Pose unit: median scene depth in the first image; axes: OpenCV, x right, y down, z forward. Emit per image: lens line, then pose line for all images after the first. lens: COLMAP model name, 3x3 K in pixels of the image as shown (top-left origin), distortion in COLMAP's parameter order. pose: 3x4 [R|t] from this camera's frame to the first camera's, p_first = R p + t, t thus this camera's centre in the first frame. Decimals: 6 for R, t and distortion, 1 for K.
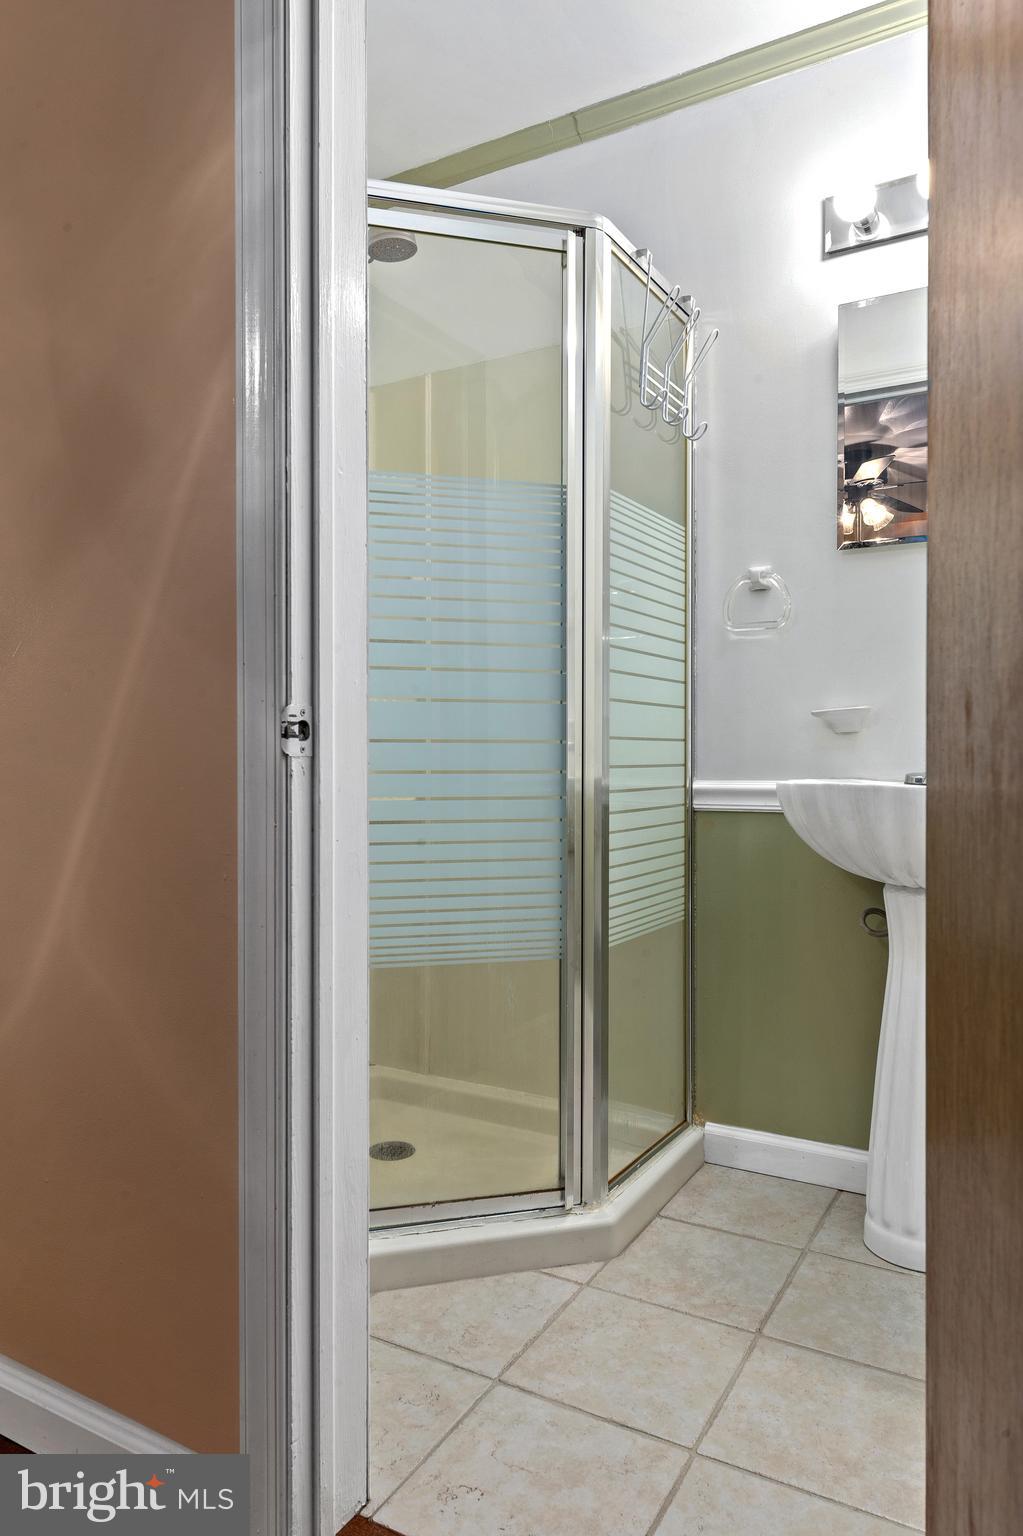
lens RADIAL K [[1003.3, 0, 514.5], [0, 1003.3, 761.5], [0, 0, 1]] dist [0.013449, 0.002794]
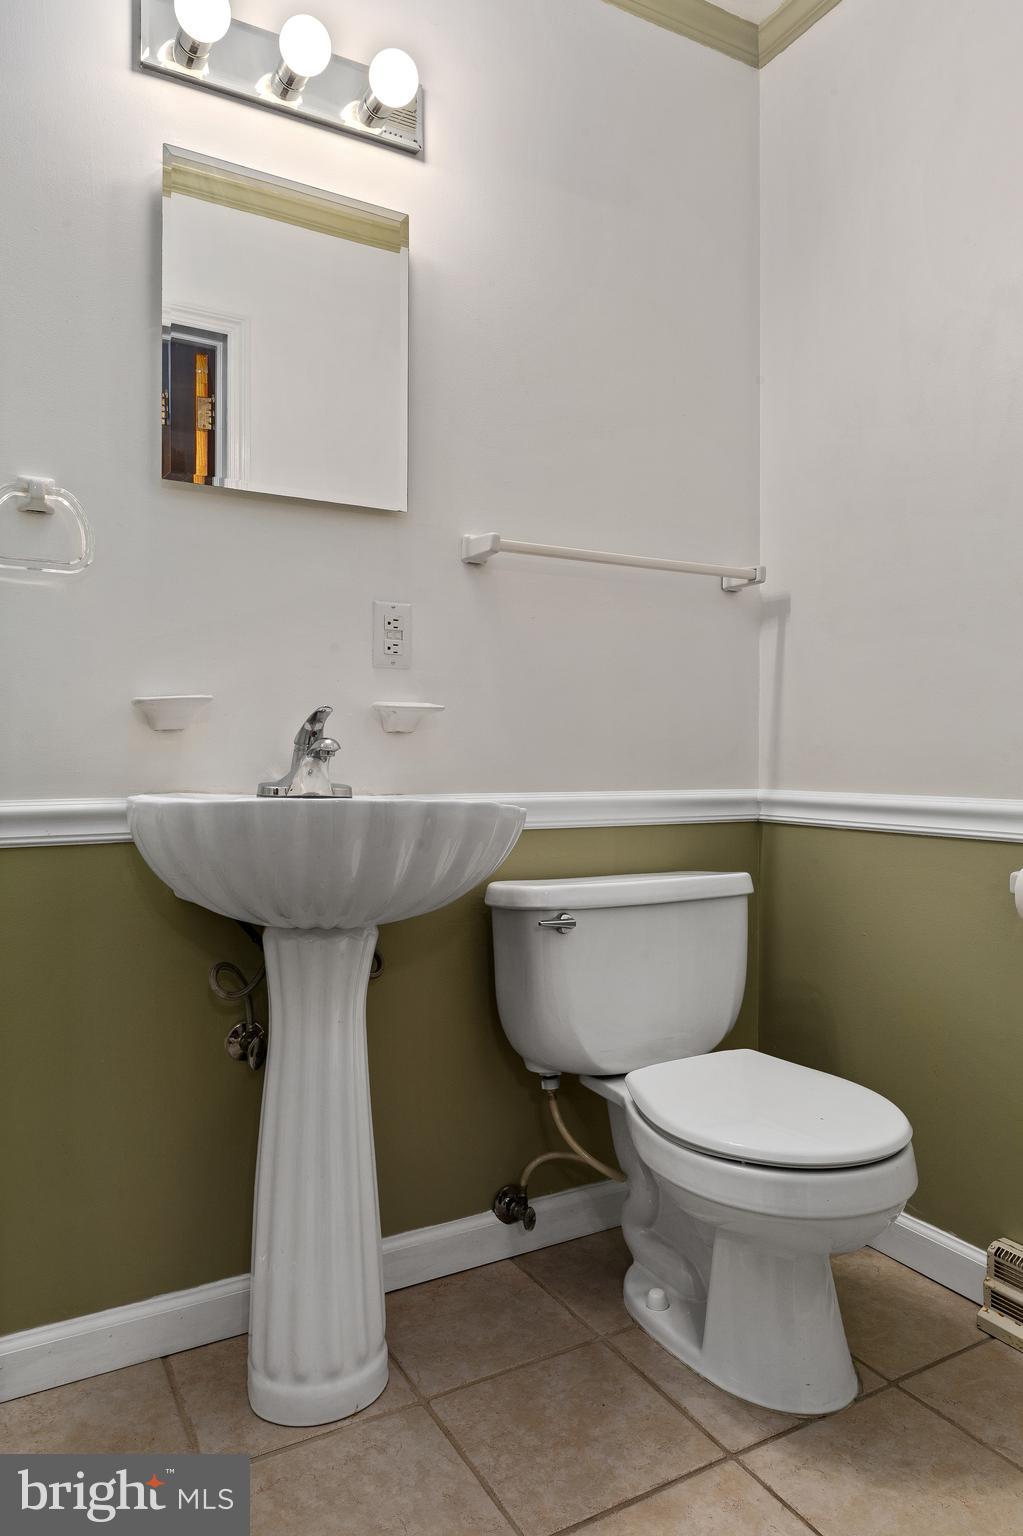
lens RADIAL K [[1003.3, 0, 515.3], [0, 1003.3, 772.7], [0, 0, 1]] dist [0.013449, 0.002794]
pose [[0.526437, -0.003780, 0.850206, -0.171762], [0.009057, 0.999958, -0.001162, 0.006345], [-0.850166, 0.008312, 0.526450, 0.418644]]
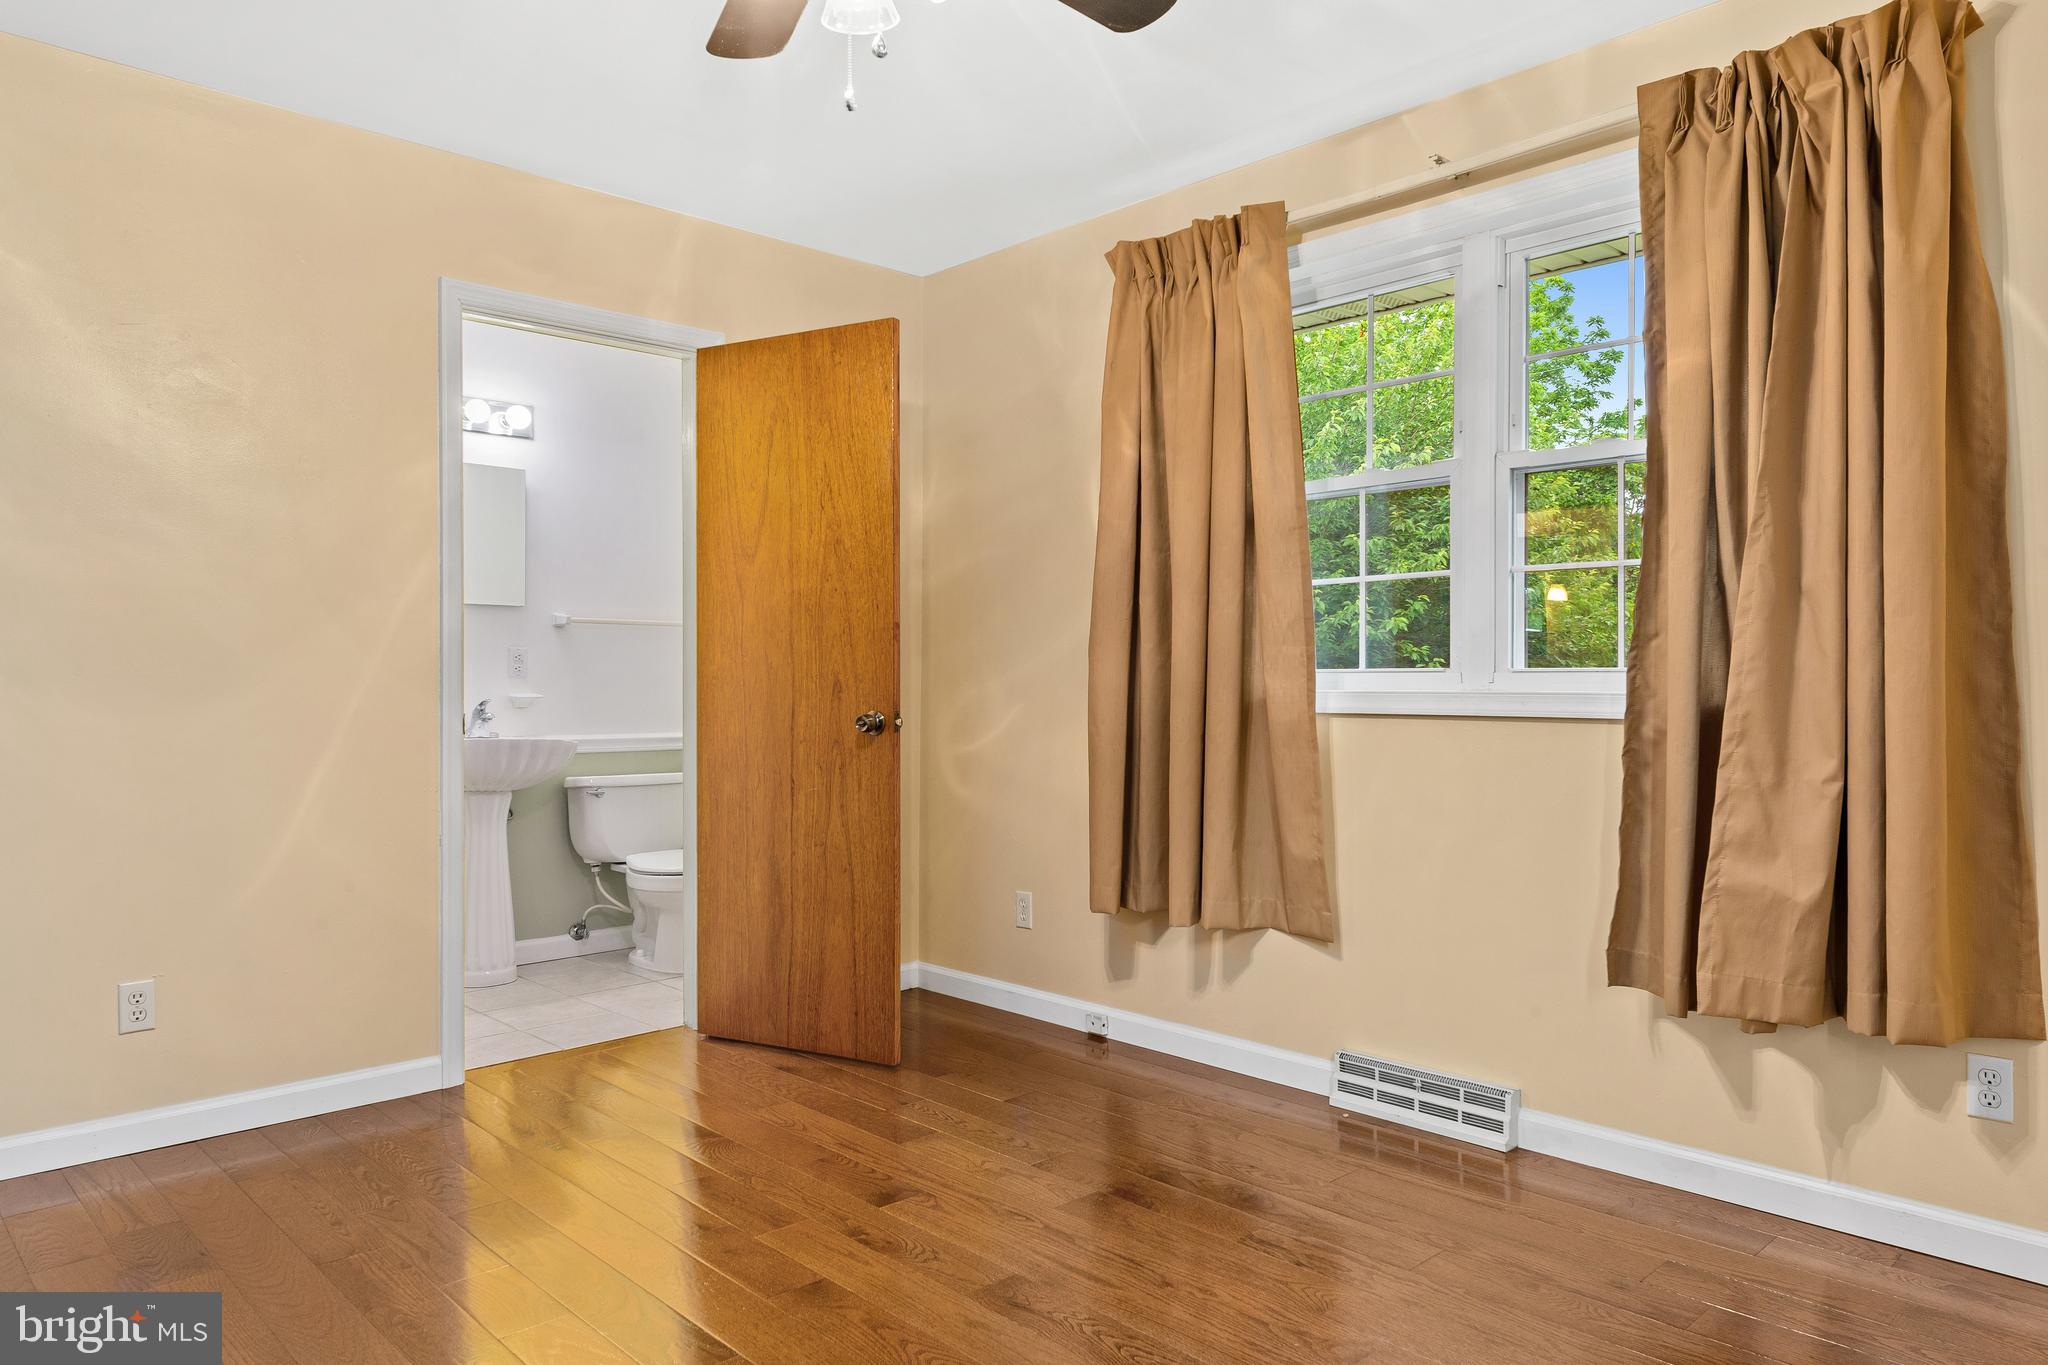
lens RADIAL K [[1337.7, 0, 1038.9], [0, 1337.7, 684.7], [0, 0, 1]] dist [0.013449, 0.002794]
pose [[0.299178, -0.001980, 0.954195, -1.594968], [0.013023, 0.999913, -0.002008, -0.057008], [-0.954108, 0.013028, 0.299178, -0.717595]]
